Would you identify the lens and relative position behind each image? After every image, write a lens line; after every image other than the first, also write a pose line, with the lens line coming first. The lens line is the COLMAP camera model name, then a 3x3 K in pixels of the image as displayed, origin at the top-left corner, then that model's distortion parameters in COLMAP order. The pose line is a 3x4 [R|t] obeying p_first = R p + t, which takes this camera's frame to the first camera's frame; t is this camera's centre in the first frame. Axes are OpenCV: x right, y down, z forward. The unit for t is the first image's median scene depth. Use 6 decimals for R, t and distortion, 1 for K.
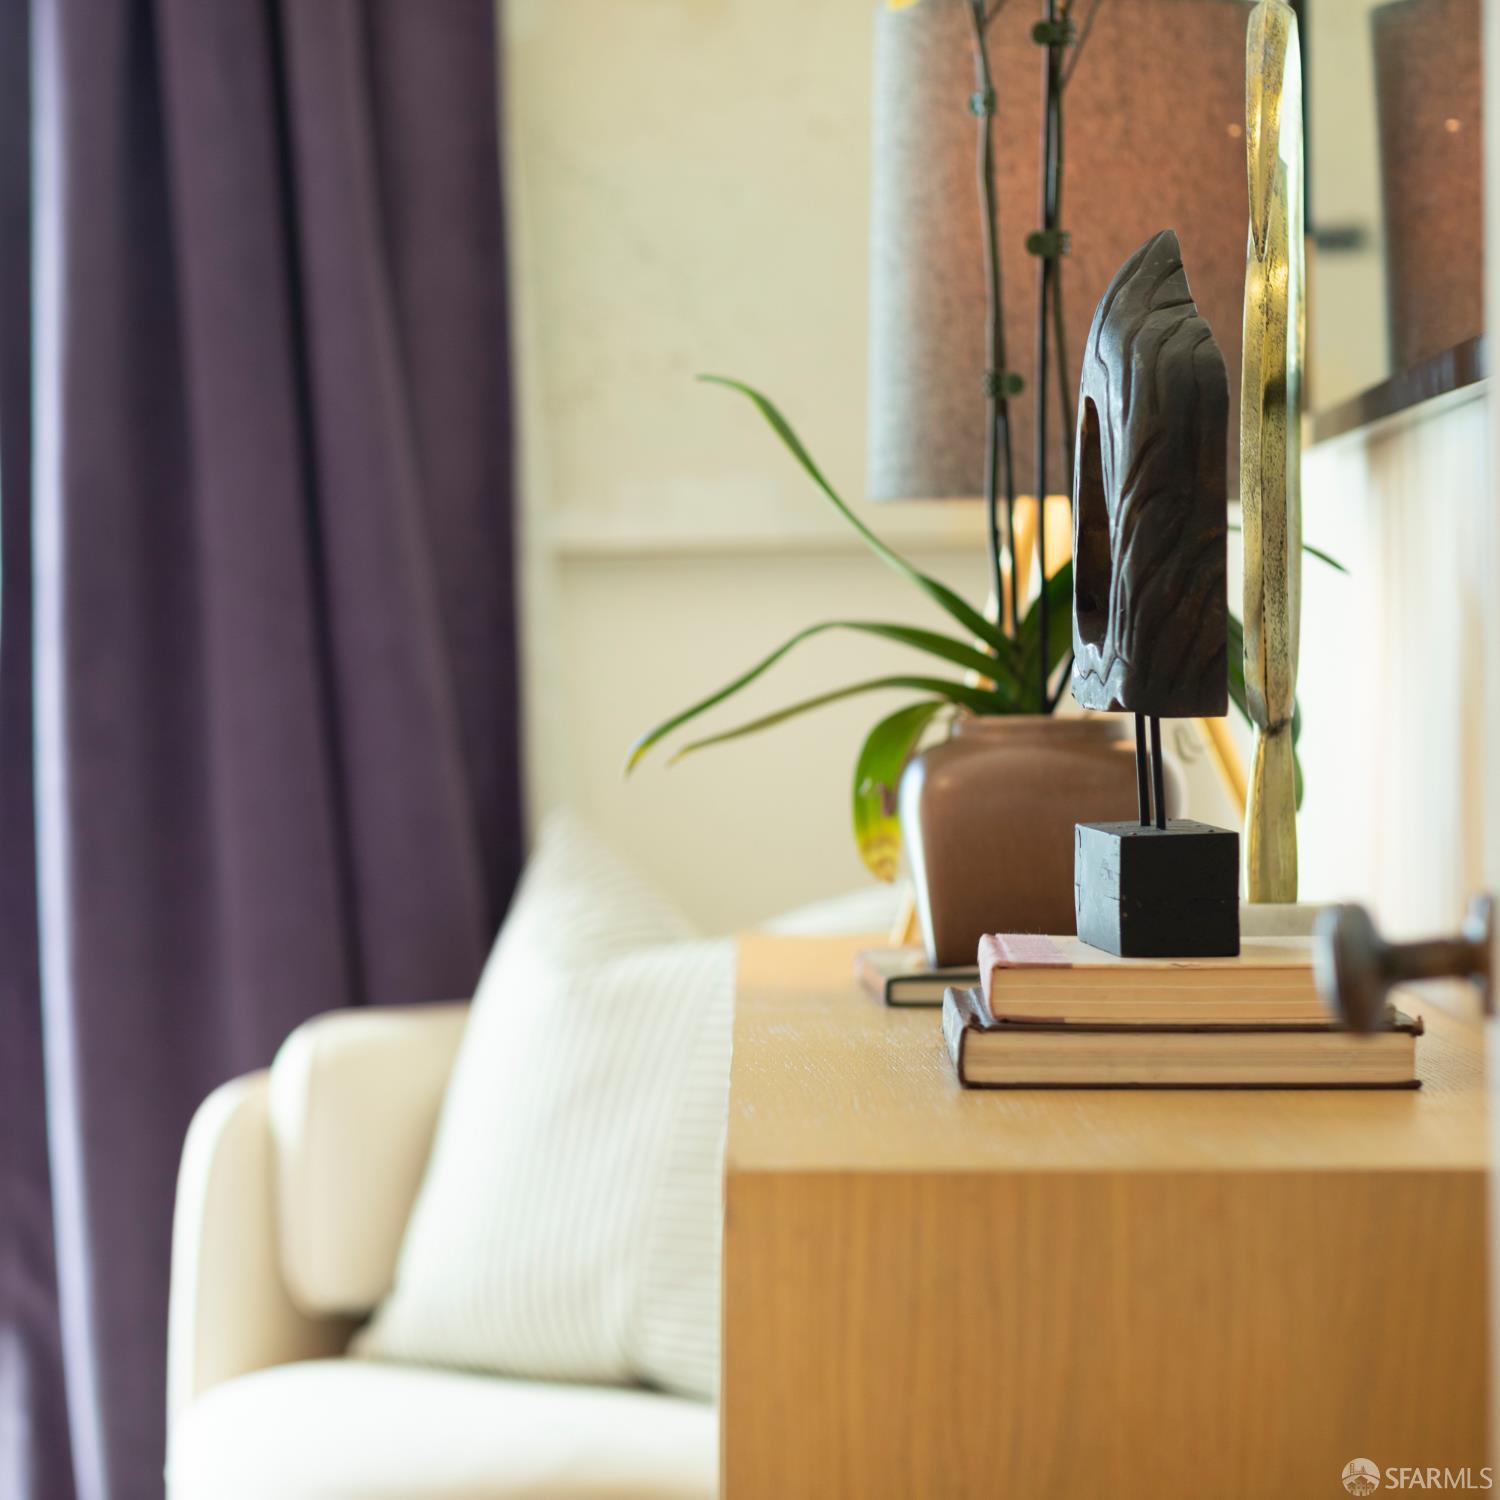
lens RADIAL K [[4813.8, 0, 751.7], [0, 4813.8, 752.1], [0, 0, 1]] dist [0.299894, 0.000000]
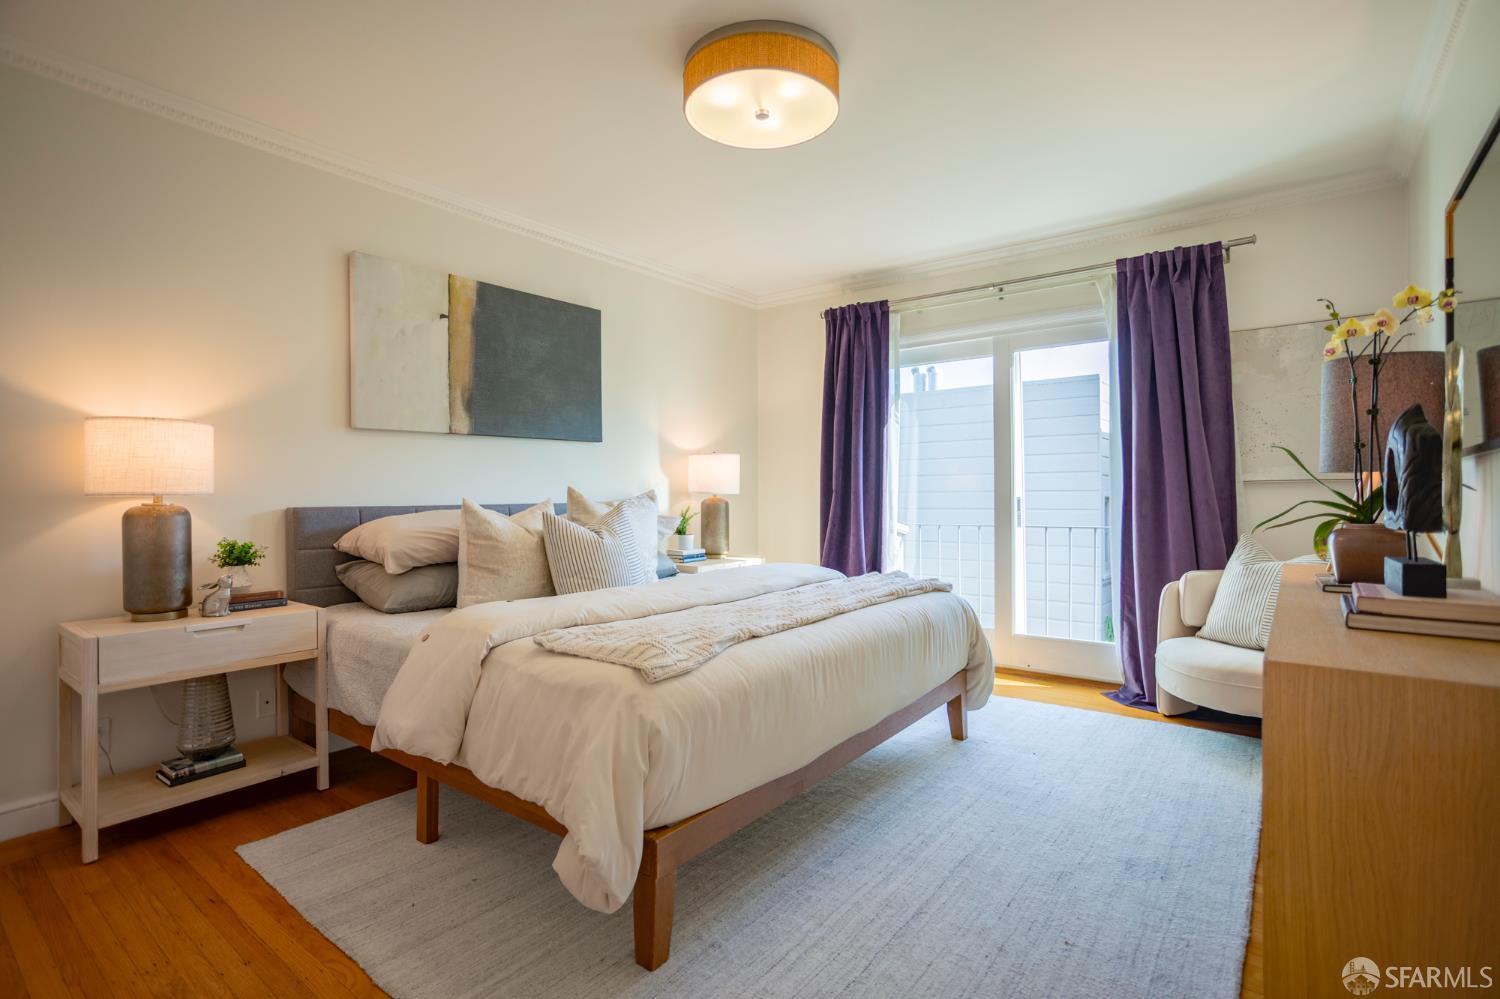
lens RADIAL K [[755.8, 0, 738.2], [0, 755.8, 497.2], [0, 0, 1]] dist [0.004688, 0.007493]
pose [[0.808086, 0.005160, -0.589042, 0.005680], [-0.018502, 0.999691, -0.016625, -0.010737], [0.588774, 0.024333, 0.807932, 0.155473]]
